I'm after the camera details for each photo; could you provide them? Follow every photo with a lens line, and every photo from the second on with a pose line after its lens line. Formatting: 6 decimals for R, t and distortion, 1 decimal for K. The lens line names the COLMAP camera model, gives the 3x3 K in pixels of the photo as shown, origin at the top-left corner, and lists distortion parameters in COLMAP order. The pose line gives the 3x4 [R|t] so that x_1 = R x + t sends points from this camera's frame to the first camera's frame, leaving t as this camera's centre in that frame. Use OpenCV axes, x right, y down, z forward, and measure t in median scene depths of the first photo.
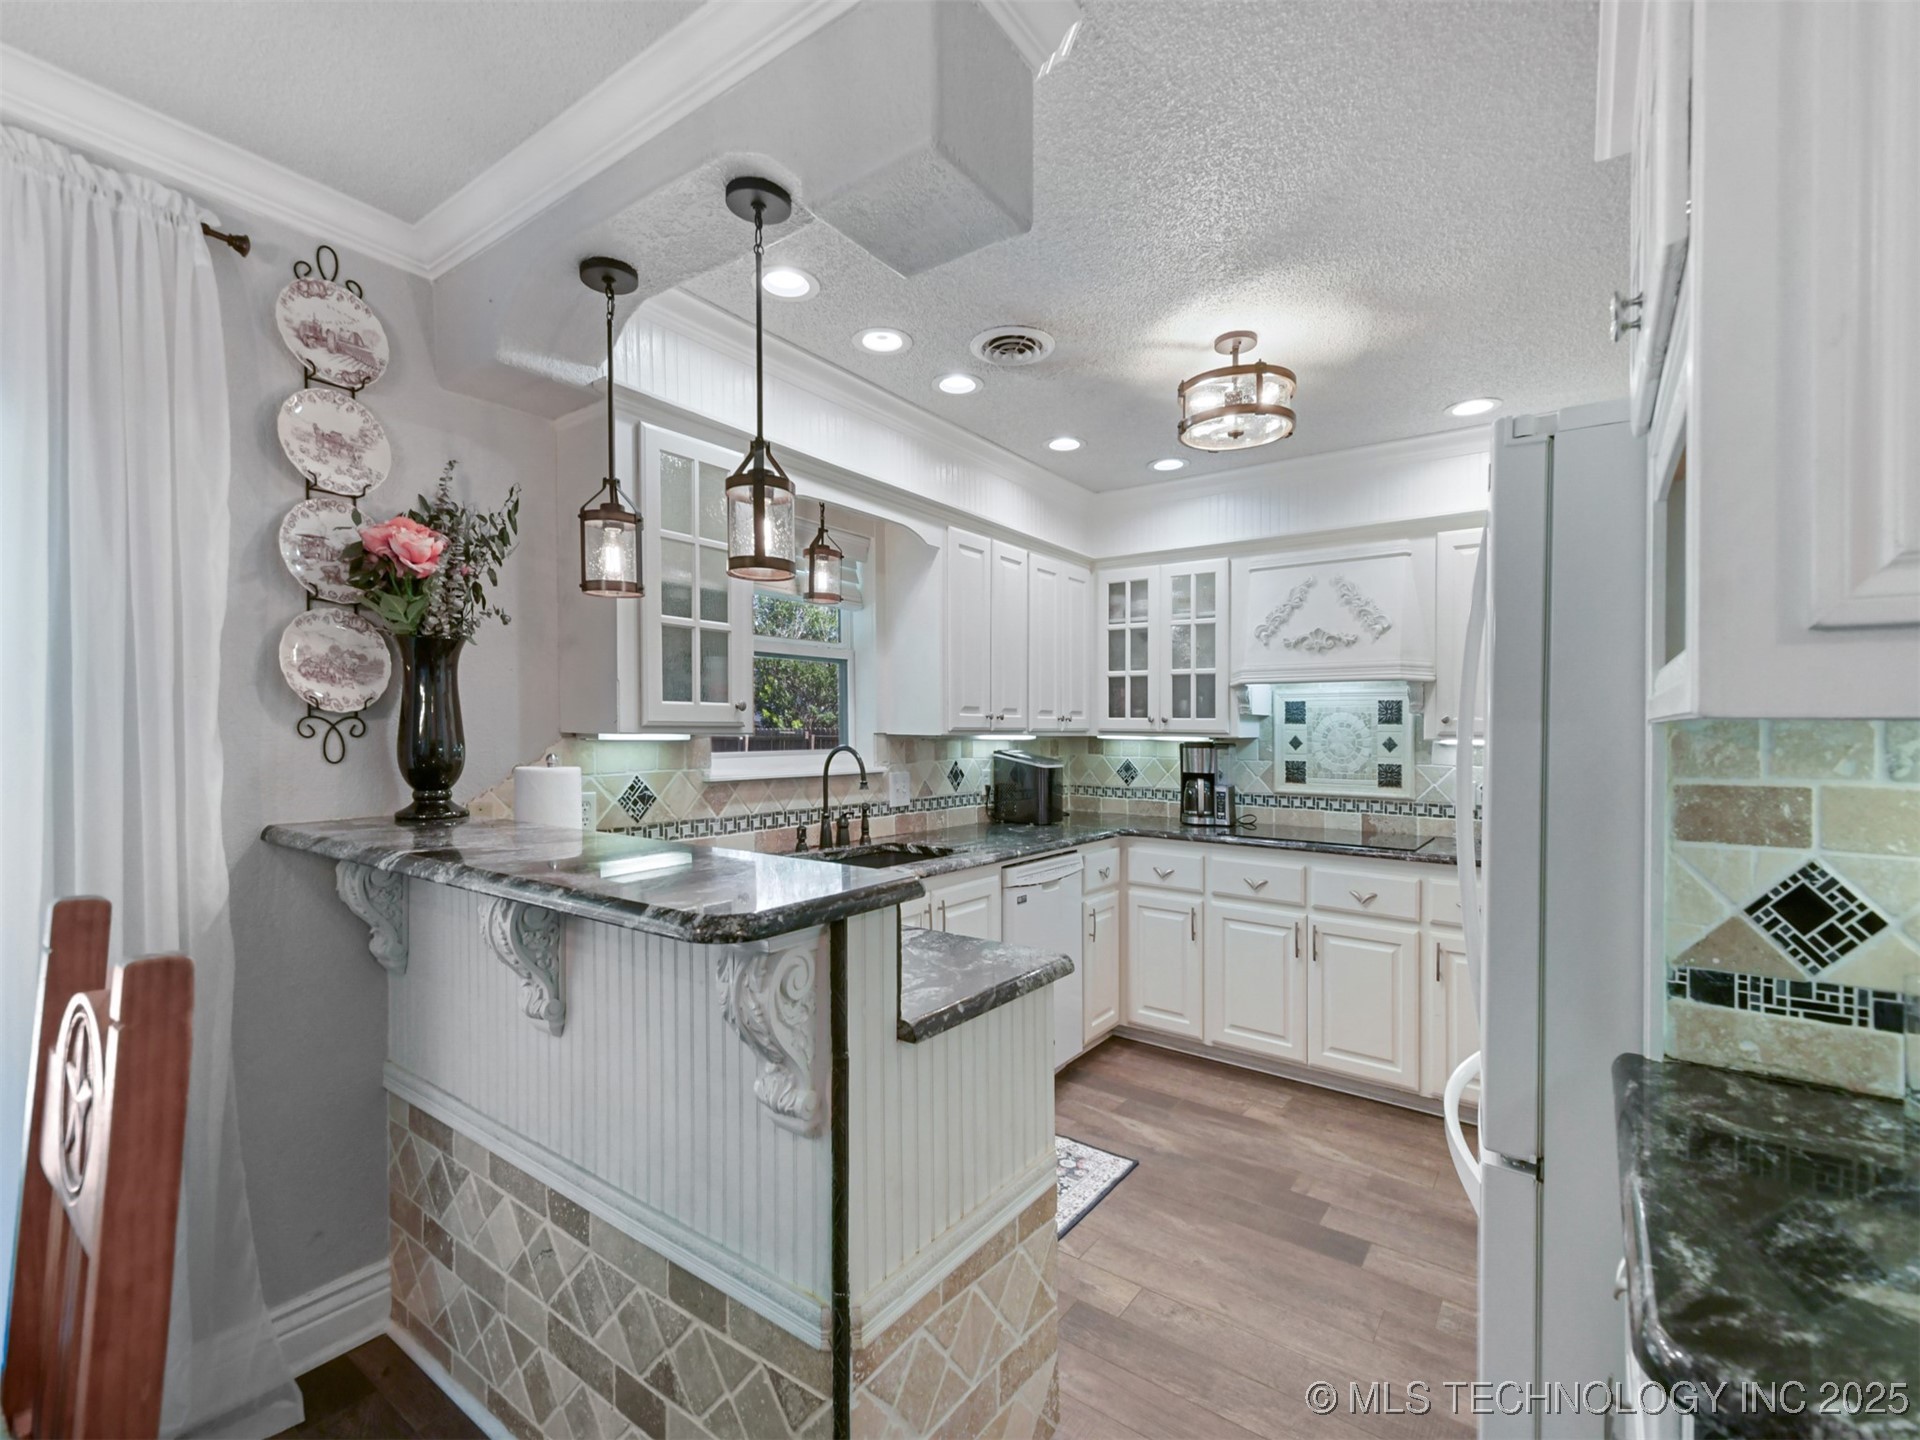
lens RADIAL K [[851.4, 0, 948.4], [0, 851.4, 740.7], [0, 0, 1]] dist [0.010760, -0.000772]
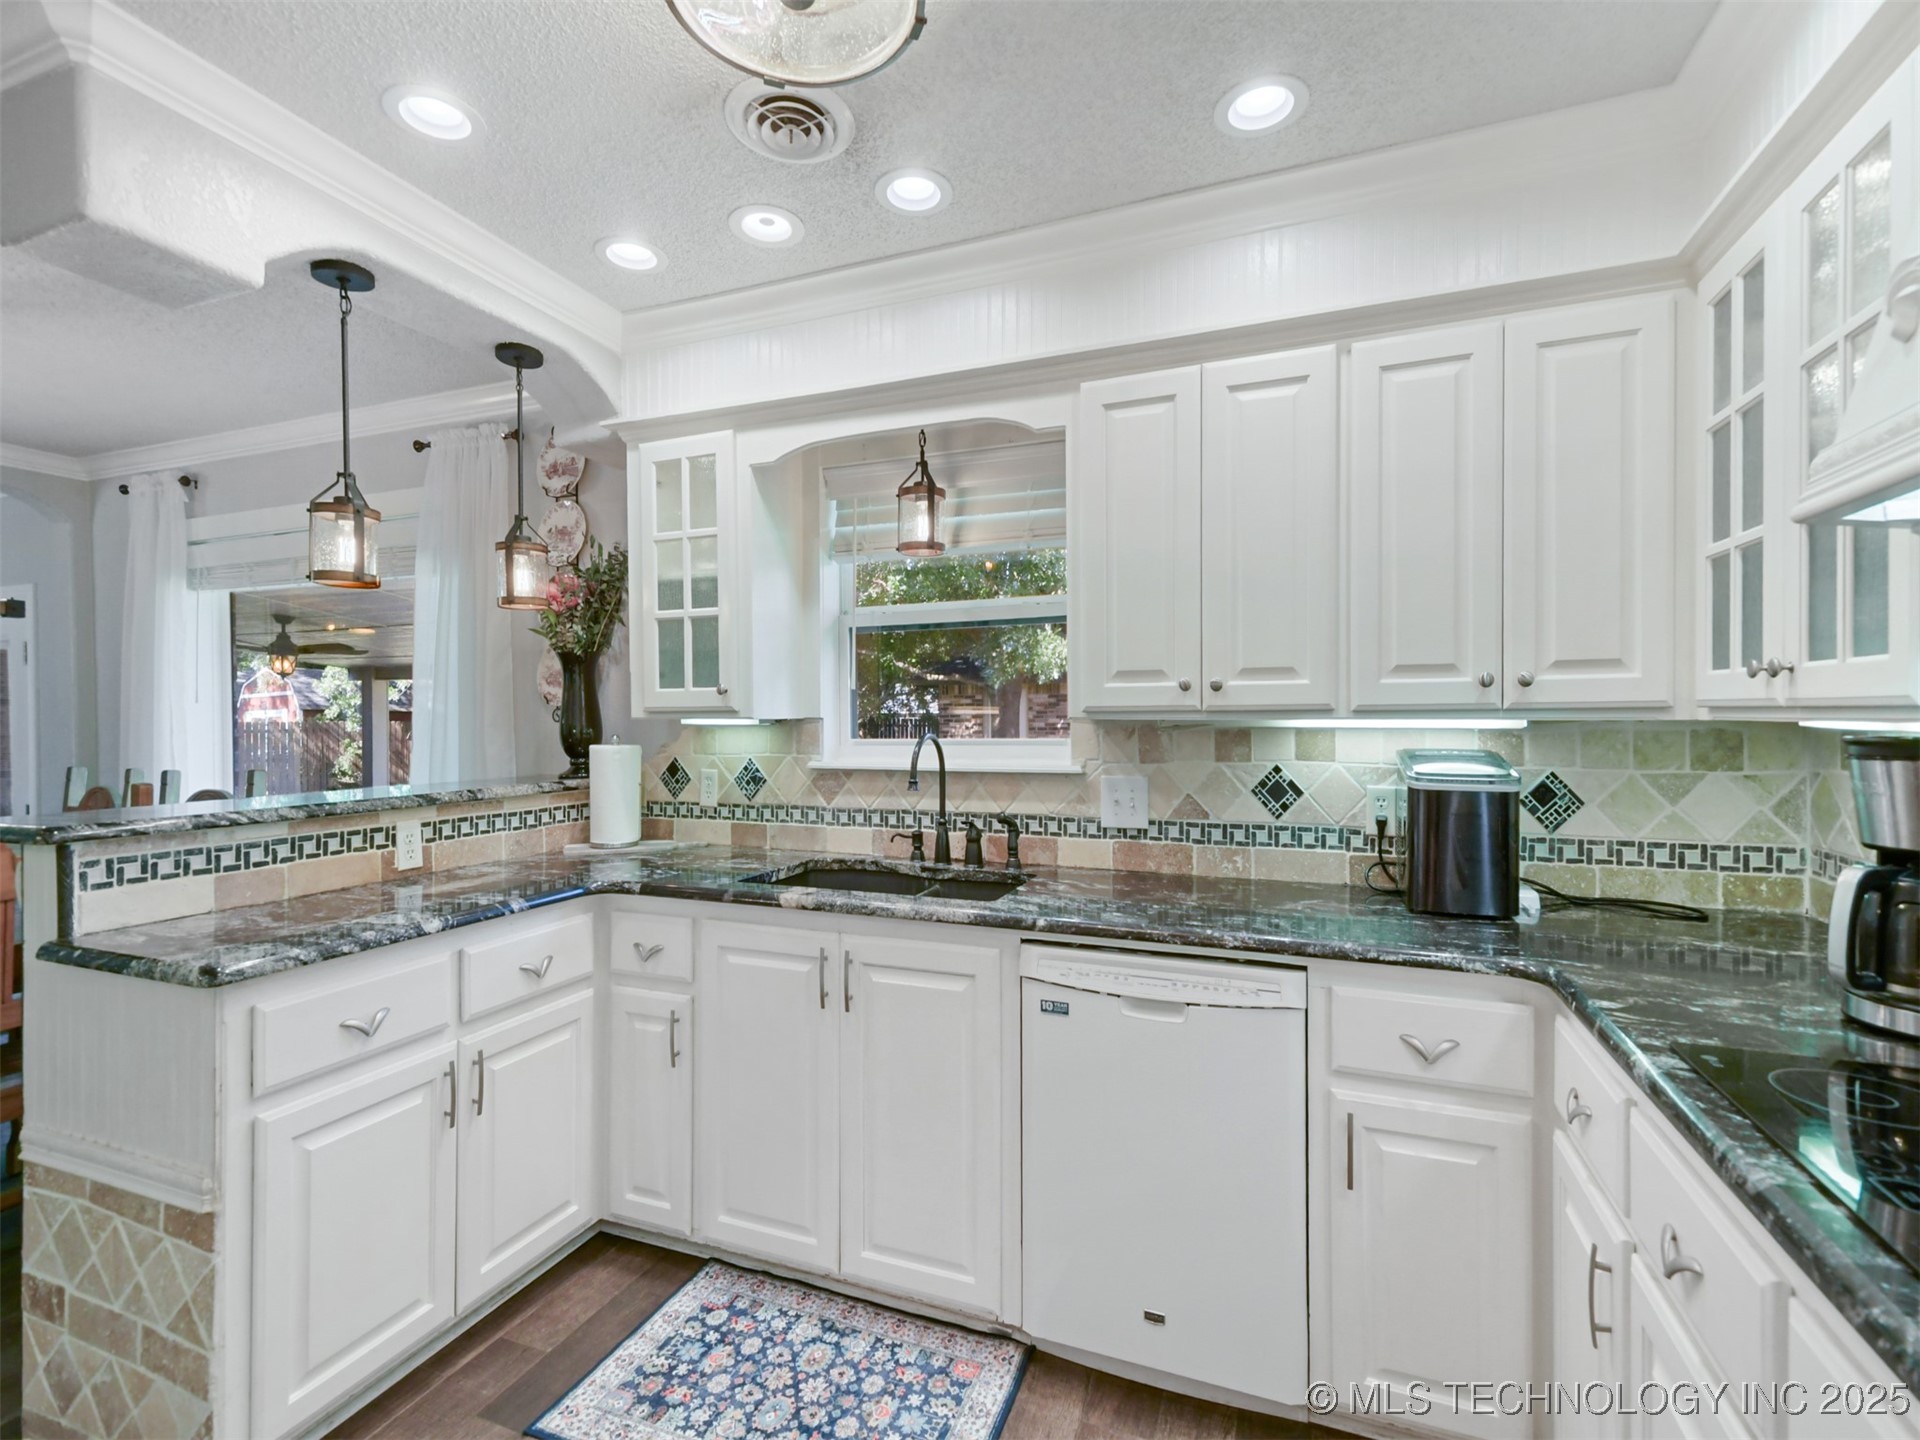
lens RADIAL K [[885.2, 0, 960.6], [0, 885.2, 736.6], [0, 0, 1]] dist [0.015133, 0.000067]
pose [[0.259498, 0.014284, -0.965638, 1.039917], [-0.006909, 0.999892, 0.012934, -0.002977], [0.965719, 0.003315, 0.259569, 1.275397]]
